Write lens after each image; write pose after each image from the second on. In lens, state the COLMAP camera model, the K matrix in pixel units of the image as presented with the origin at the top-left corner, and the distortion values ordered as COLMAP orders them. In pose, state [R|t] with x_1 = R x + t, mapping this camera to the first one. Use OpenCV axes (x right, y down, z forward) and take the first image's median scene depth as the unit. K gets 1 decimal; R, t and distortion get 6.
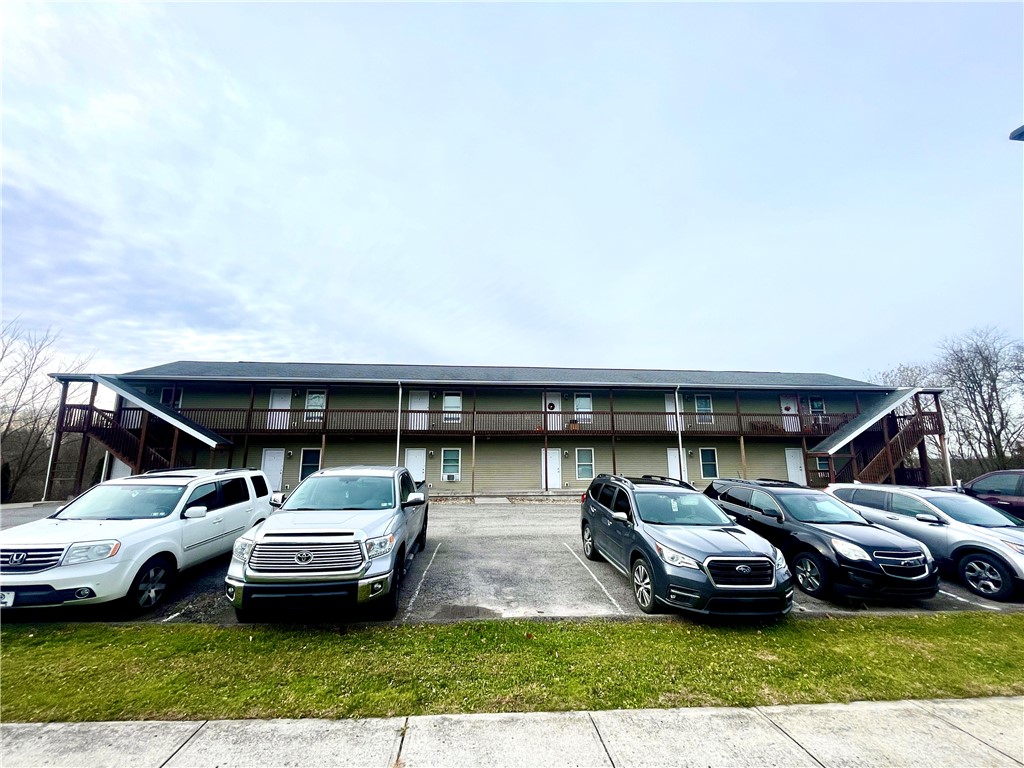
lens RADIAL K [[413.6, 0, 516.6], [0, 413.6, 390.0], [0, 0, 1]] dist [-0.005103, 0.000526]
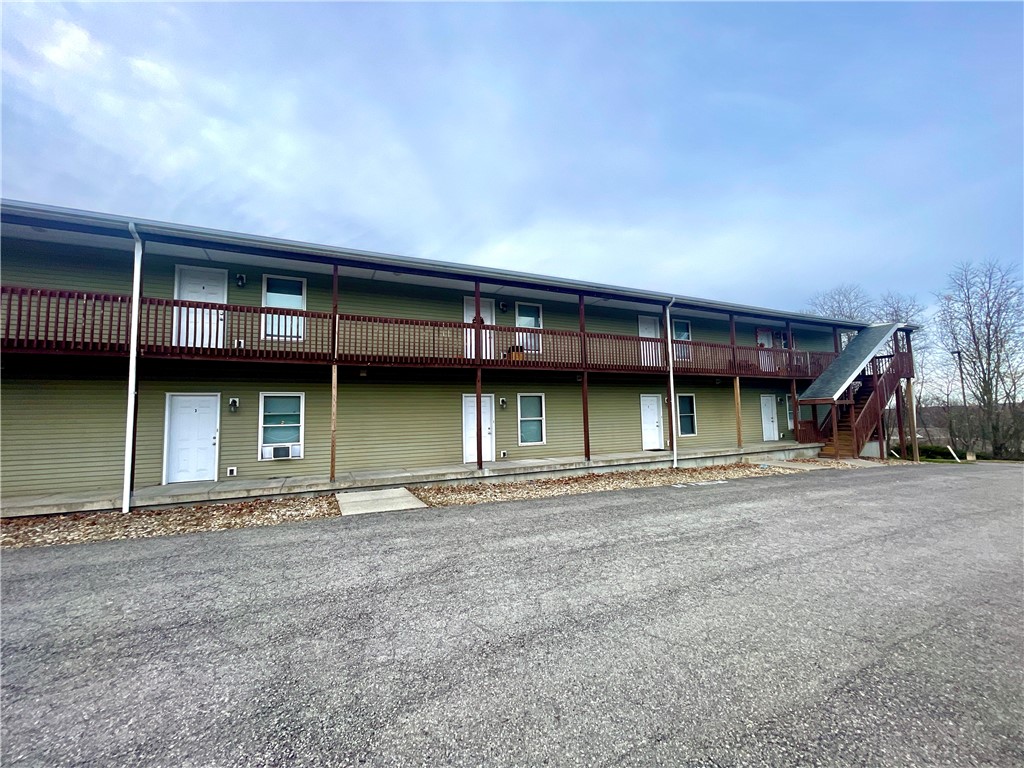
lens RADIAL K [[413.6, 0, 515.4], [0, 413.6, 386.1], [0, 0, 1]] dist [-0.005103, 0.000526]
pose [[0.943487, 0.006829, 0.331340, -0.061116], [-0.038709, 0.995215, 0.089712, 0.080241], [-0.329142, -0.097468, 0.939237, 0.460306]]
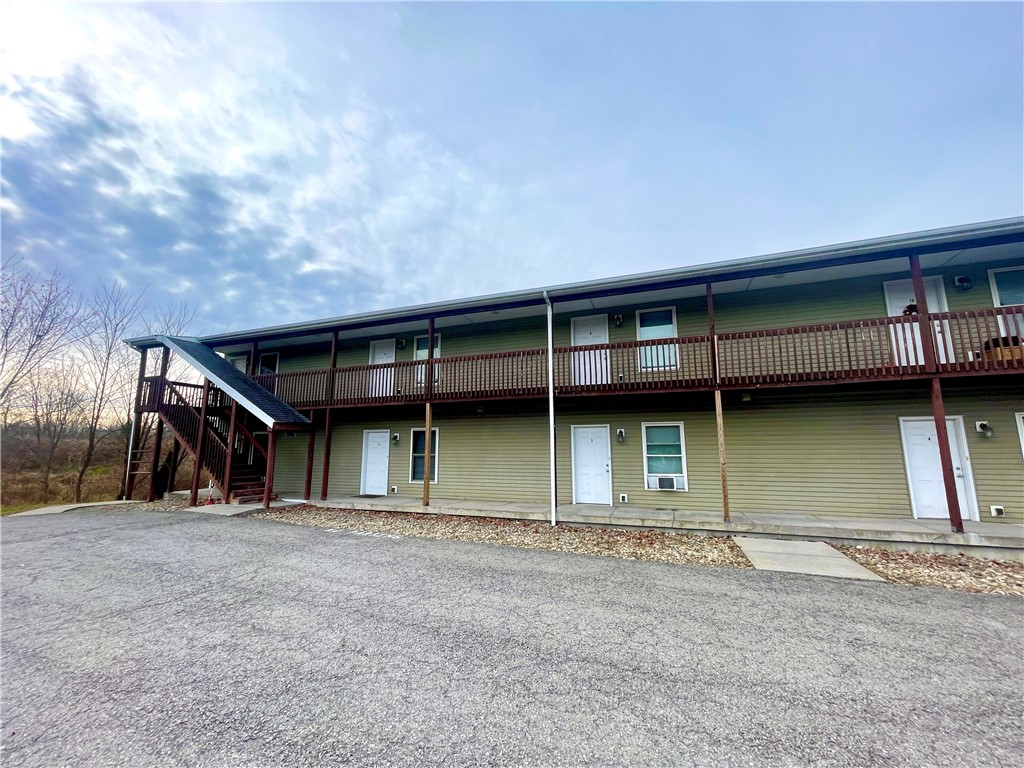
lens RADIAL K [[413.6, 0, 509.2], [0, 413.6, 384.9], [0, 0, 1]] dist [-0.005103, 0.000526]
pose [[0.891543, -0.069324, -0.447598, -0.098625], [0.078761, 0.996890, 0.002480, 0.082715], [0.446035, -0.037464, 0.894231, 0.493225]]
